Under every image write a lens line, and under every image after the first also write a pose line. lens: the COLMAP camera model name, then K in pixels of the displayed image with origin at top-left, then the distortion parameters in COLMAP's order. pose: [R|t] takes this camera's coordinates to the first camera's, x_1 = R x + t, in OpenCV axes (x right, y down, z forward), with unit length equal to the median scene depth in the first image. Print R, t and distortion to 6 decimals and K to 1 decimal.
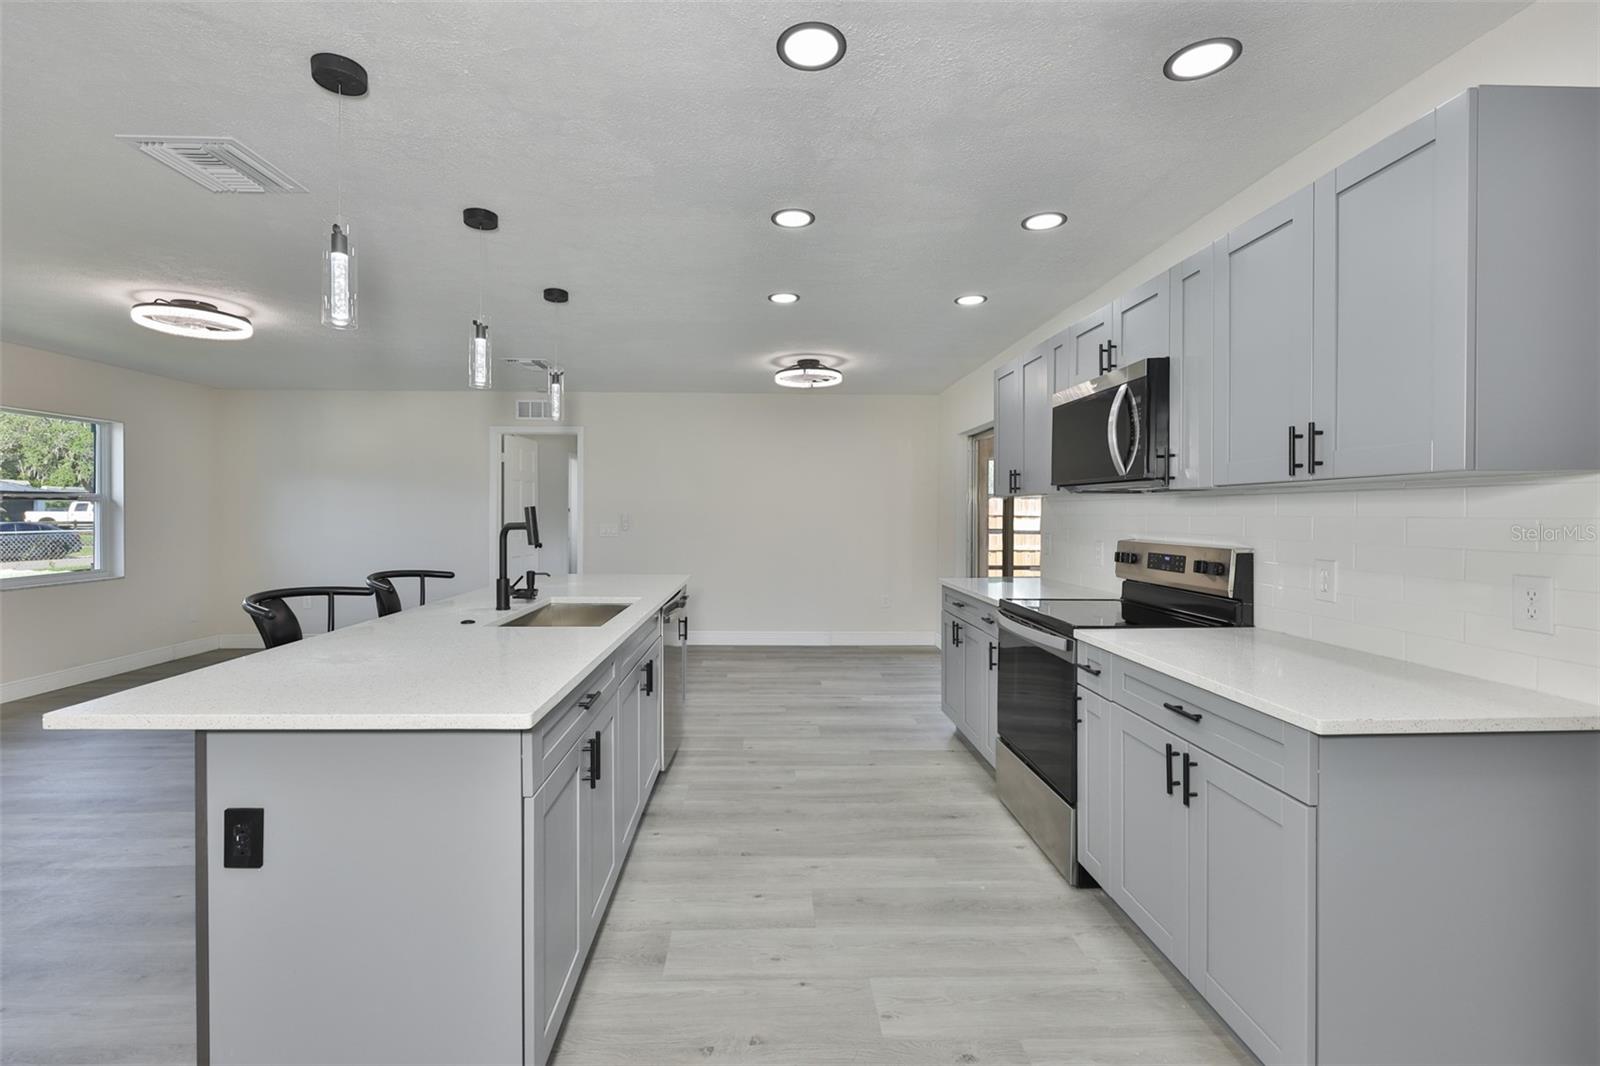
lens RADIAL K [[692.9, 0, 797.8], [0, 692.9, 516.0], [0, 0, 1]] dist [-0.010526, -0.000008]
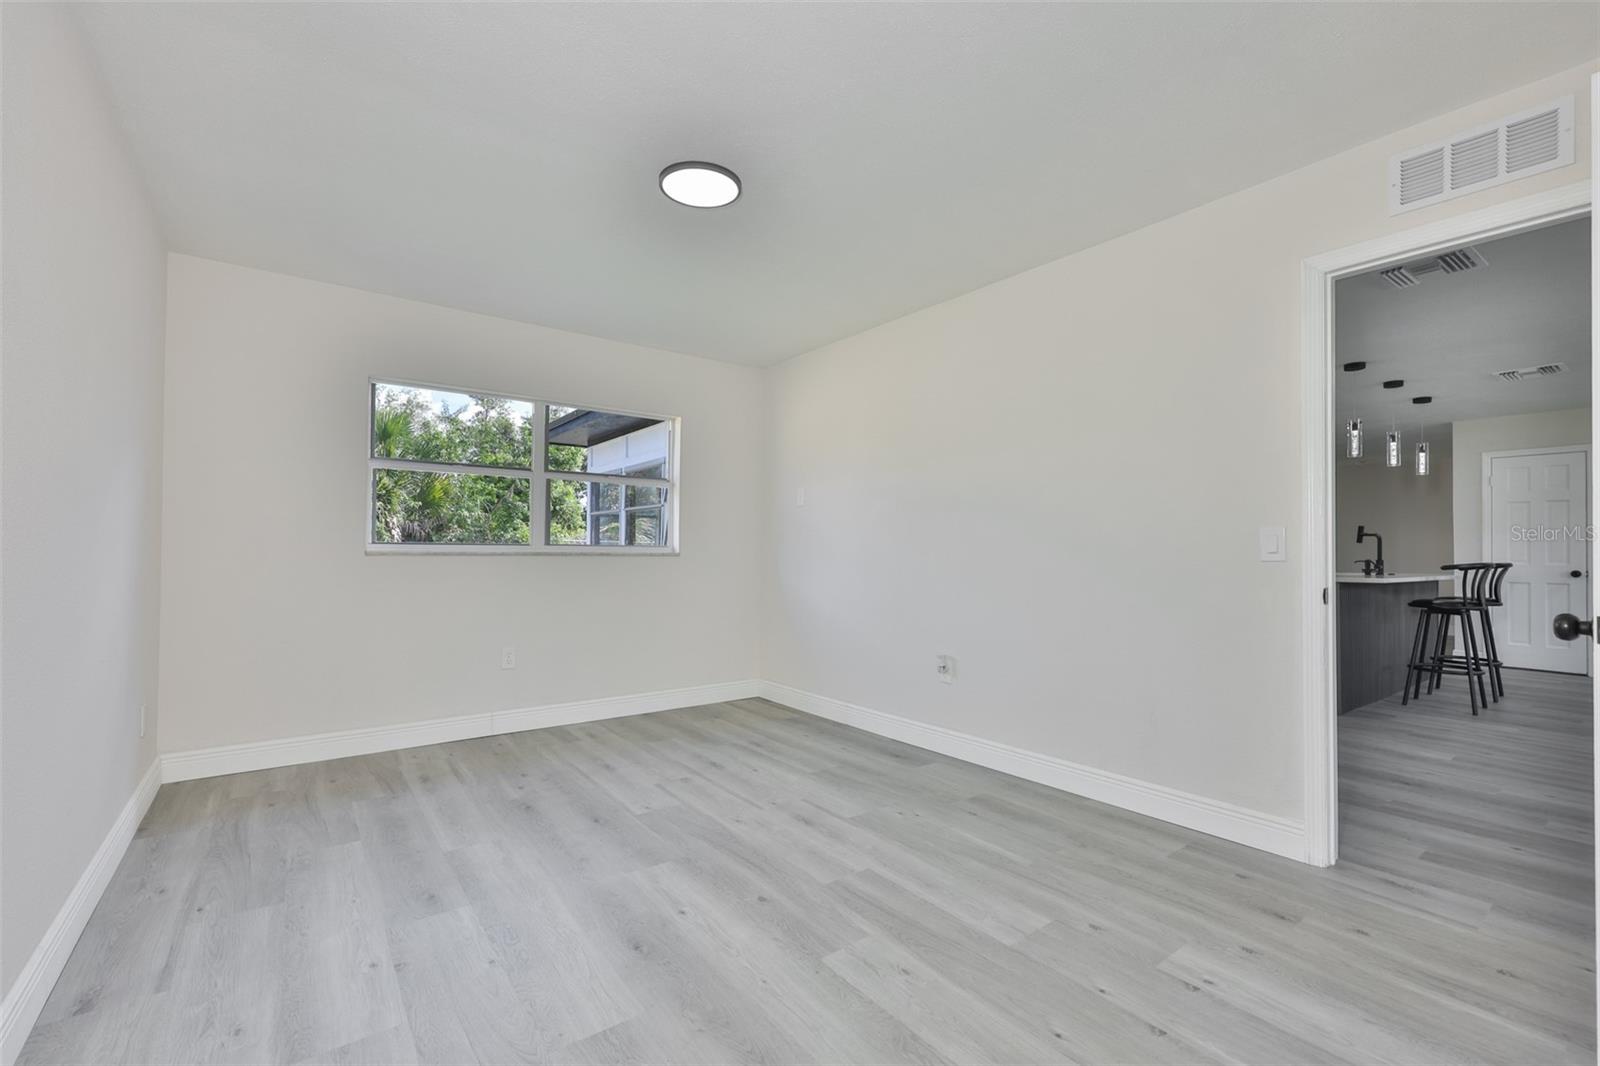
lens RADIAL K [[682.8, 0, 809.2], [0, 682.8, 526.3], [0, 0, 1]] dist [-0.001634, -0.000020]
pose [[-0.569848, 0.006805, 0.821722, -0.946413], [-0.015820, 0.999690, -0.019249, 0.045343], [-0.821598, -0.023969, -0.569563, 2.979432]]
